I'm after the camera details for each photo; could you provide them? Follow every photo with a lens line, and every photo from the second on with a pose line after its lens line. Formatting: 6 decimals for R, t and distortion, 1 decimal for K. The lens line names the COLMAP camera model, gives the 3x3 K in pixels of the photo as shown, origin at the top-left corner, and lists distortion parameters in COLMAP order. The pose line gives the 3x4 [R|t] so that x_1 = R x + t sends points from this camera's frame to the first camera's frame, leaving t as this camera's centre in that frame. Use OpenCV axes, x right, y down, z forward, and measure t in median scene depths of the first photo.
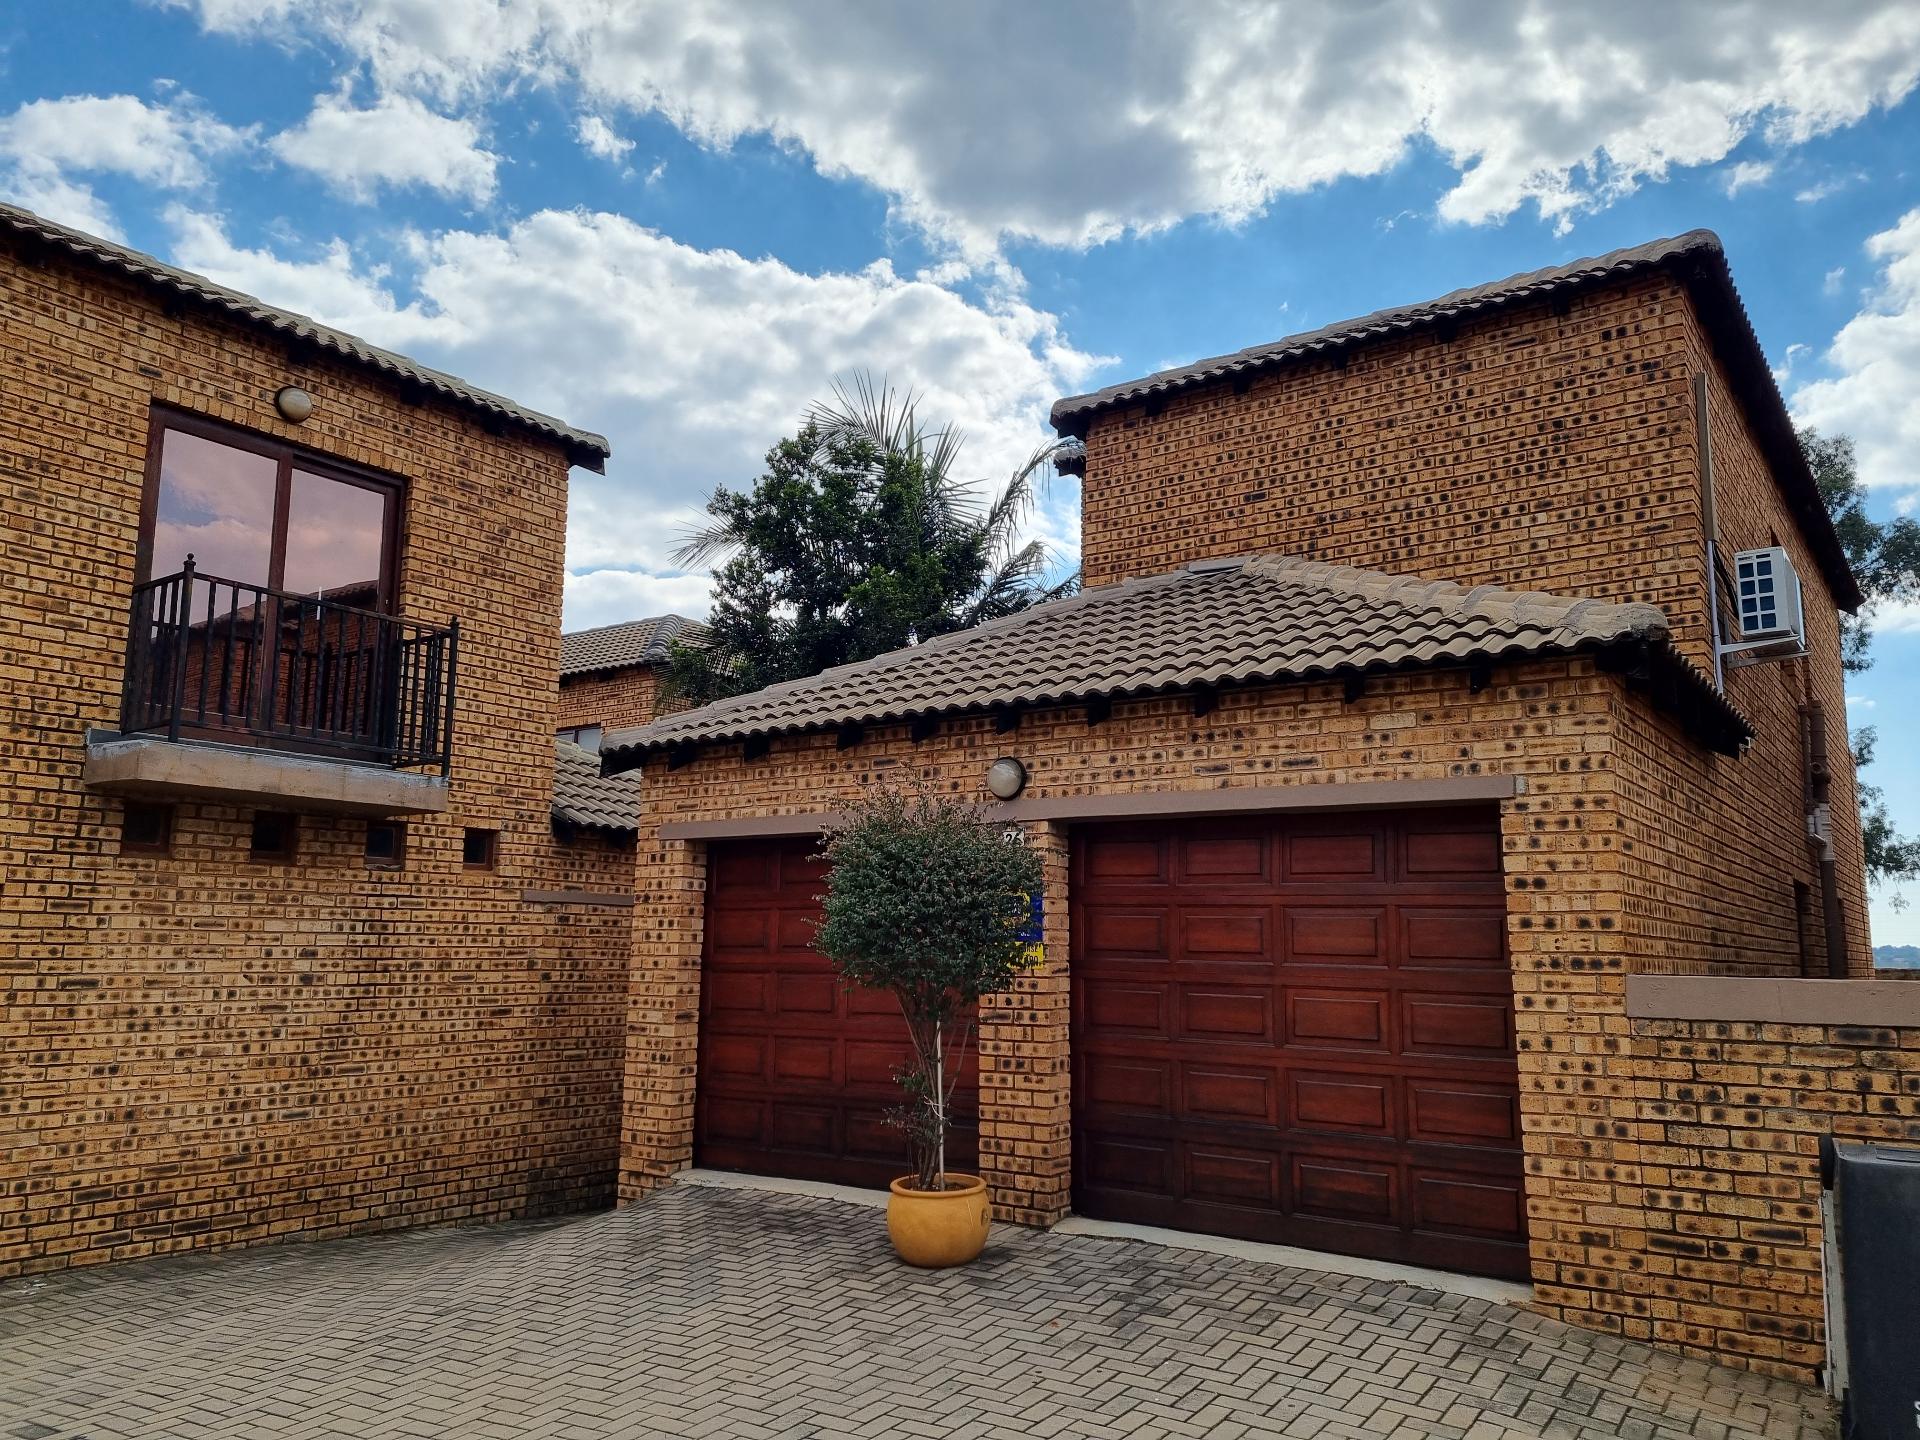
lens RADIAL K [[1453.2, 0, 948.1], [0, 1453.2, 718.9], [0, 0, 1]] dist [0.058583, -0.022807]
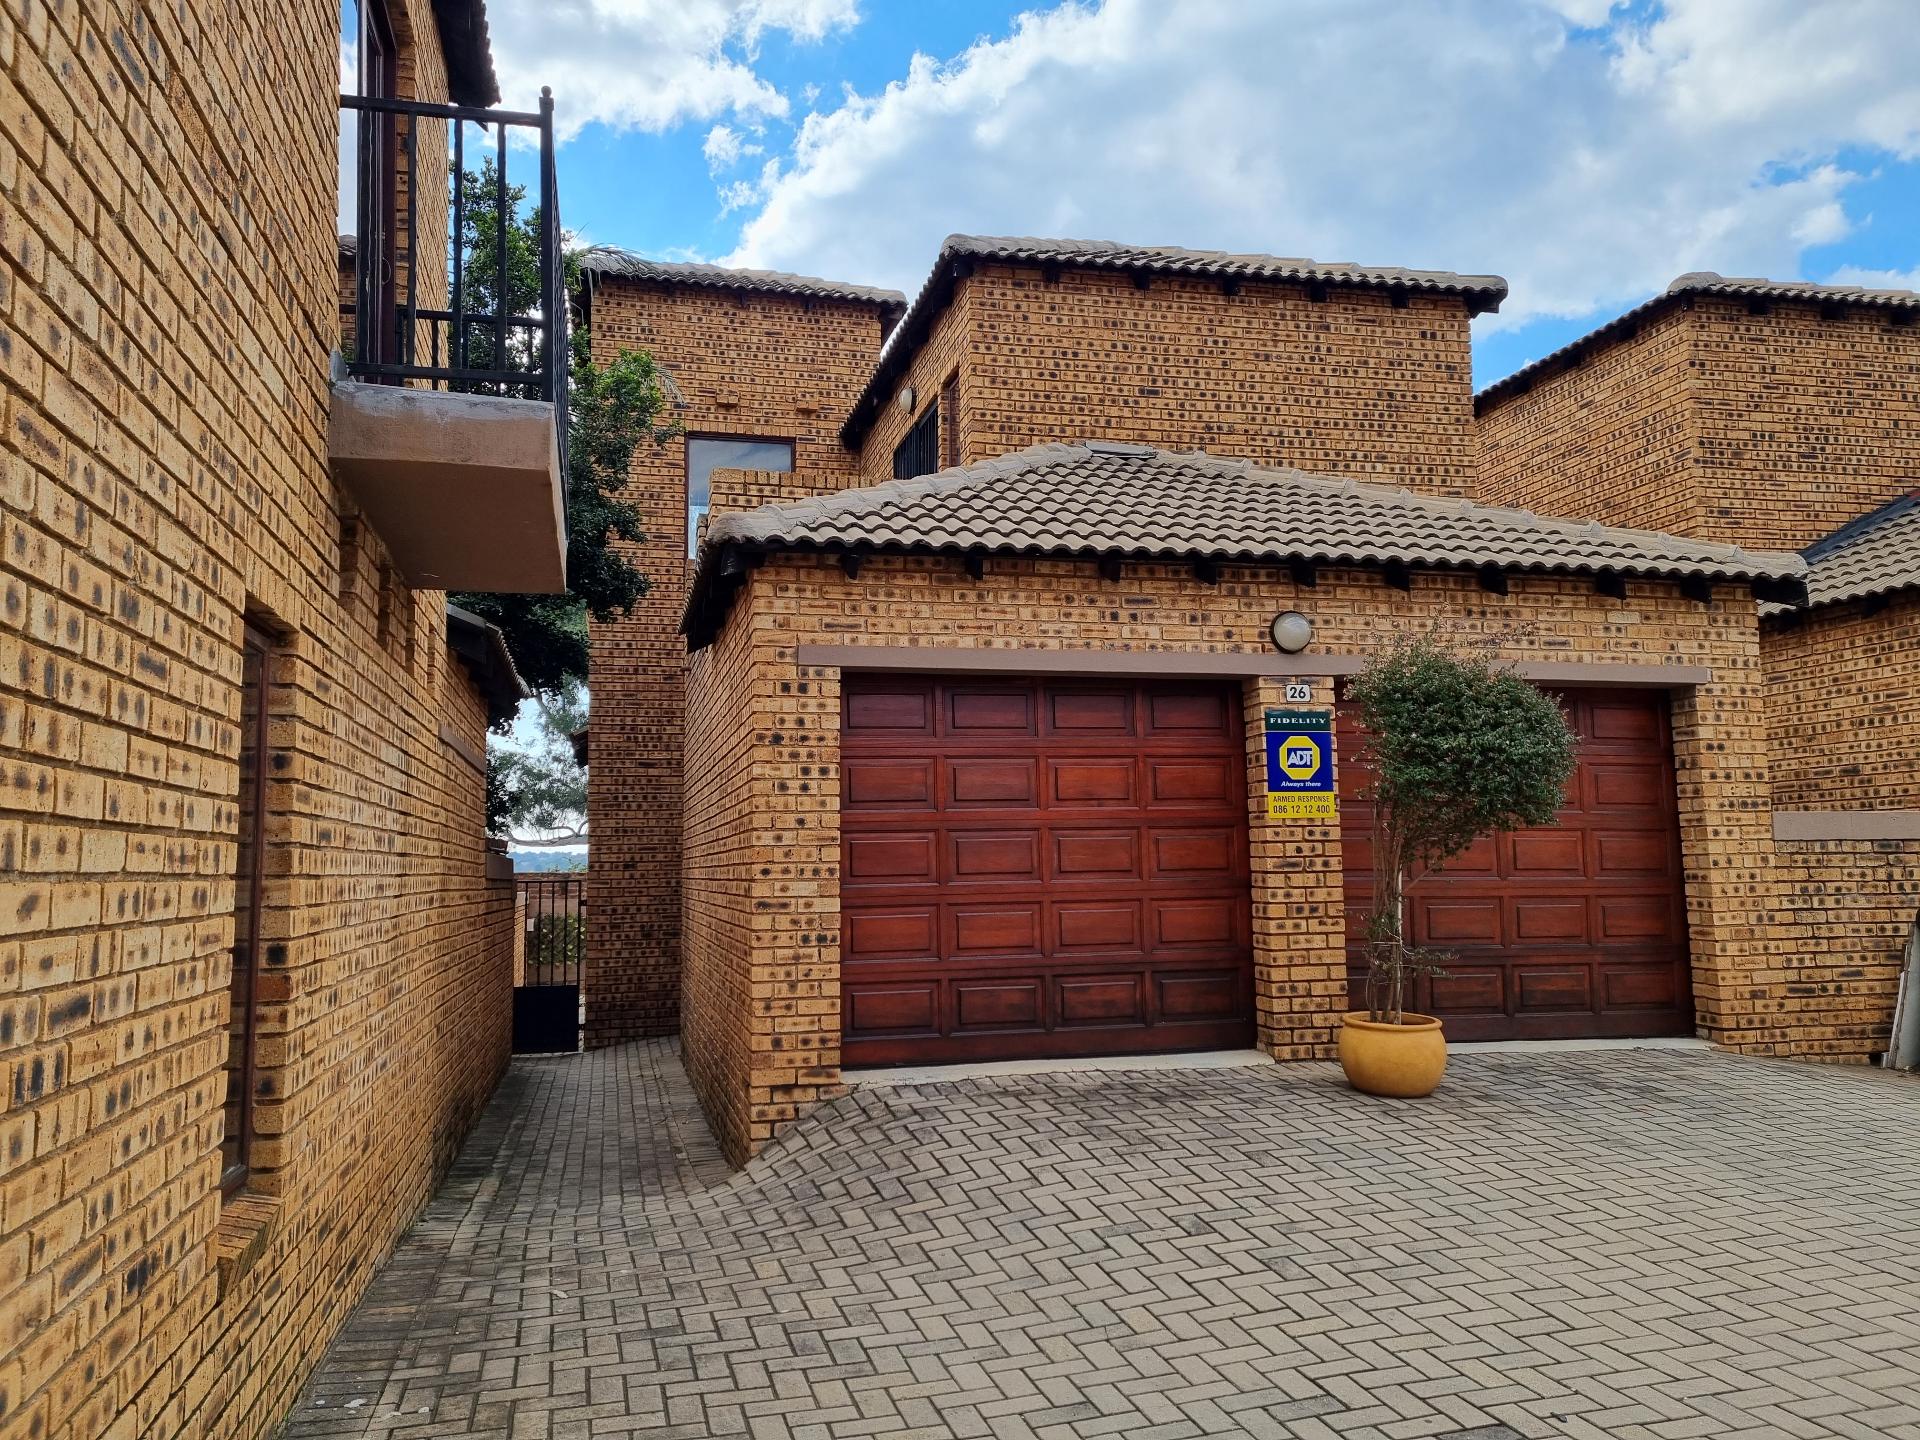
lens RADIAL K [[1453.2, 0, 952.5], [0, 1453.2, 725.1], [0, 0, 1]] dist [0.058583, -0.022807]
pose [[0.644999, 0.054500, 0.762237, -0.862927], [-0.101226, 0.994757, 0.014531, 0.112204], [-0.757449, -0.086531, 0.647135, 0.509272]]
